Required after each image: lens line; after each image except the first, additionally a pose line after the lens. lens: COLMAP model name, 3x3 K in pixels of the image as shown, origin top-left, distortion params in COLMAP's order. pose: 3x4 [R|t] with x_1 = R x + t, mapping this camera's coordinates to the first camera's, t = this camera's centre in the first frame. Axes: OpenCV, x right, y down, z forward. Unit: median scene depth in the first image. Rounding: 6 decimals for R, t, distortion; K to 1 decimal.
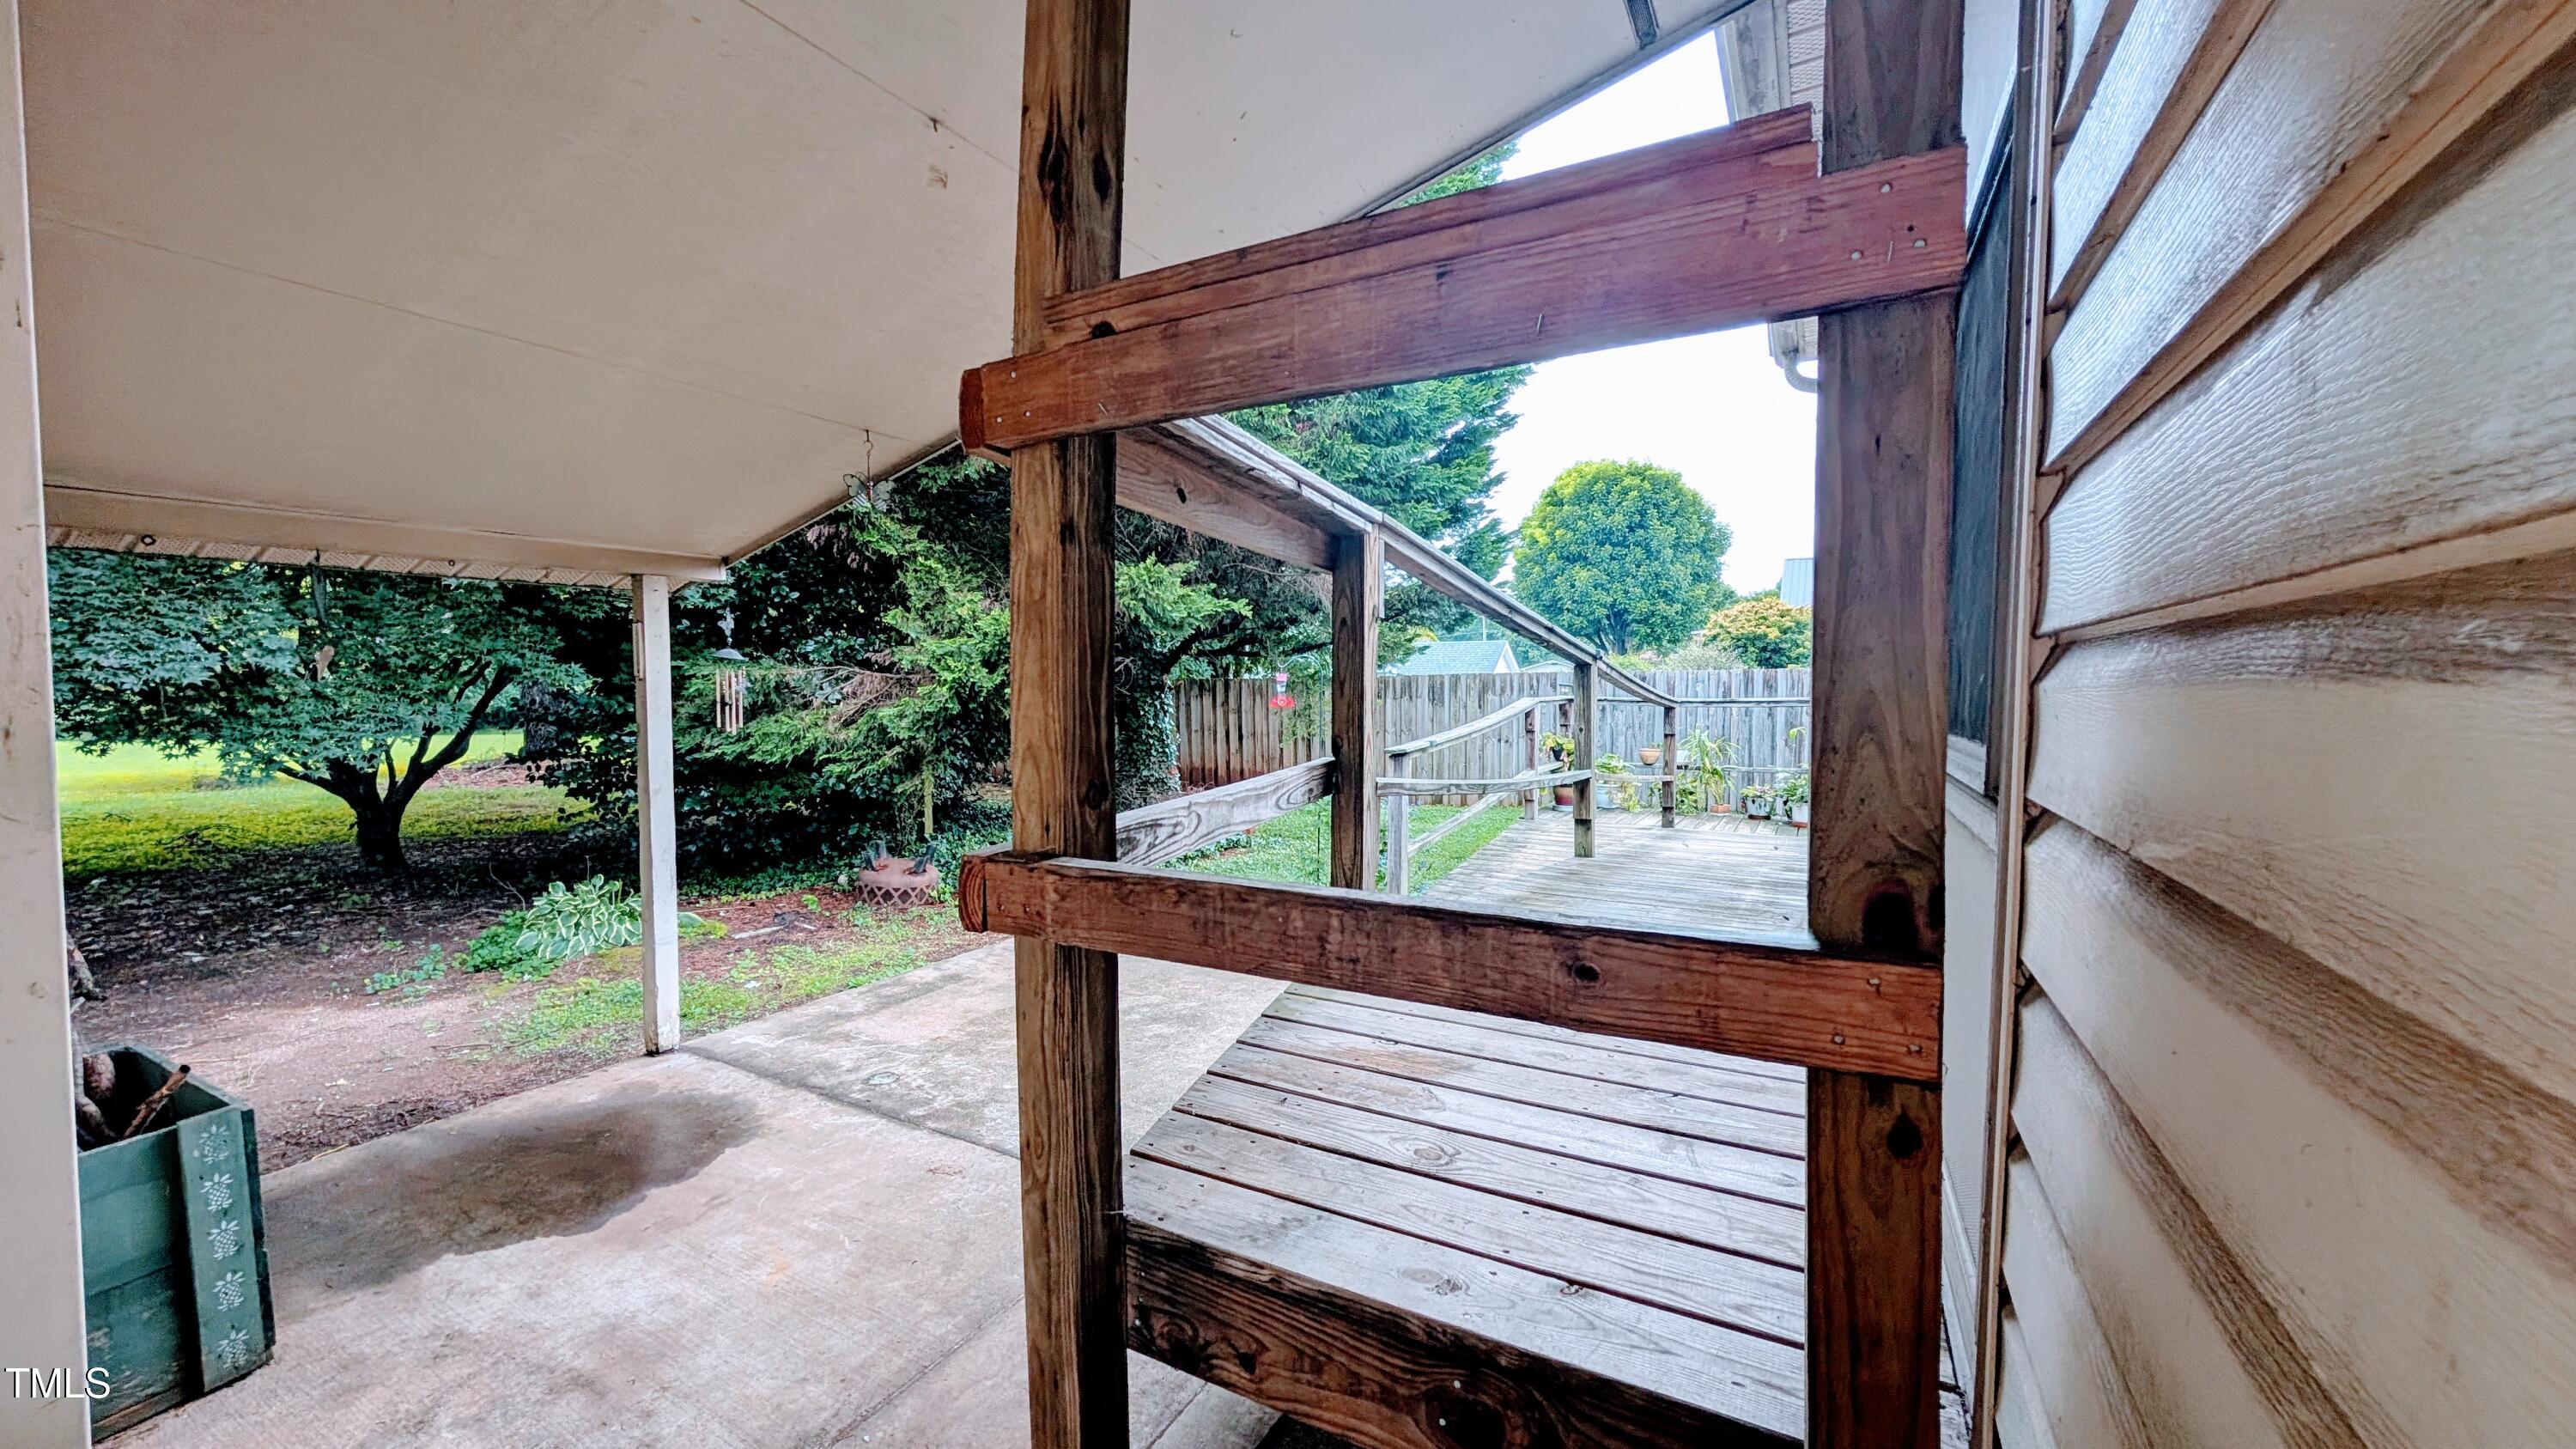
lens RADIAL K [[964.5, 0, 1288.5], [0, 964.5, 731.2], [0, 0, 1]] dist [-0.002534, -0.000161]
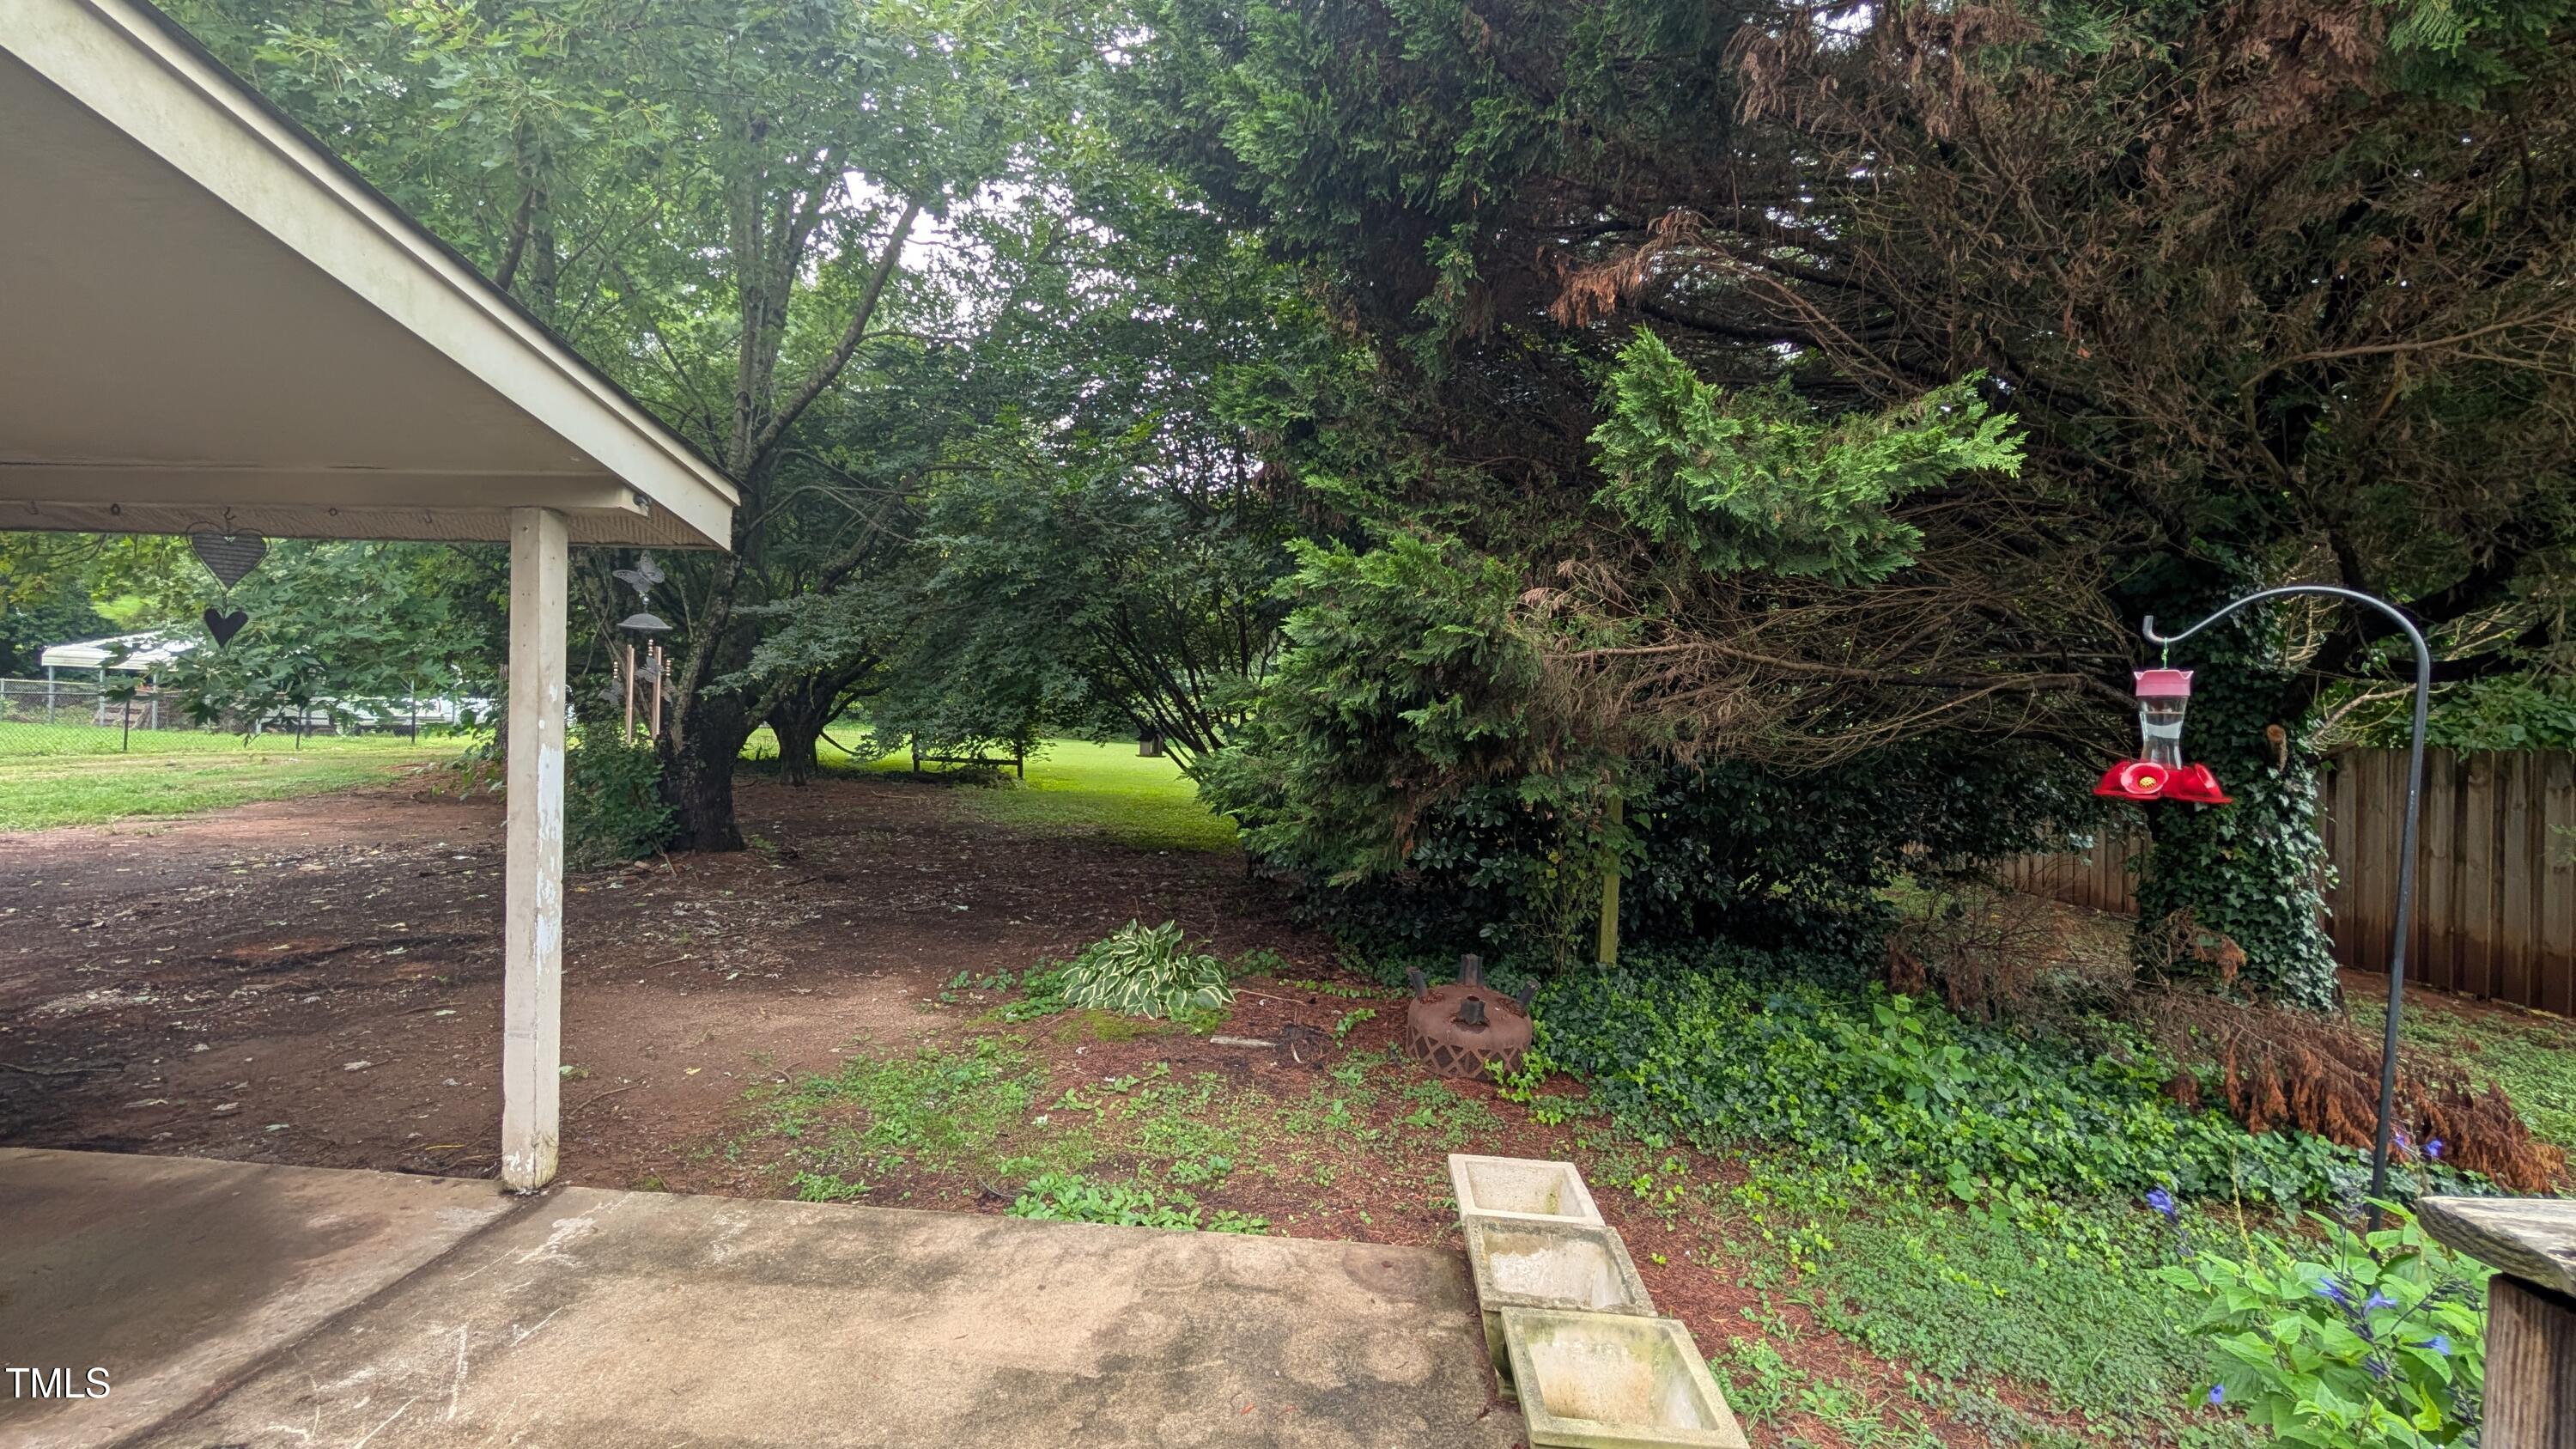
lens RADIAL K [[964.5, 0, 1293.7], [0, 964.5, 719.8], [0, 0, 1]] dist [-0.002534, -0.000161]
pose [[0.430275, 0.013618, -0.902595, 0.177643], [-0.084587, 0.996095, -0.025295, -0.029894], [0.898726, 0.087231, 0.429747, 0.966852]]
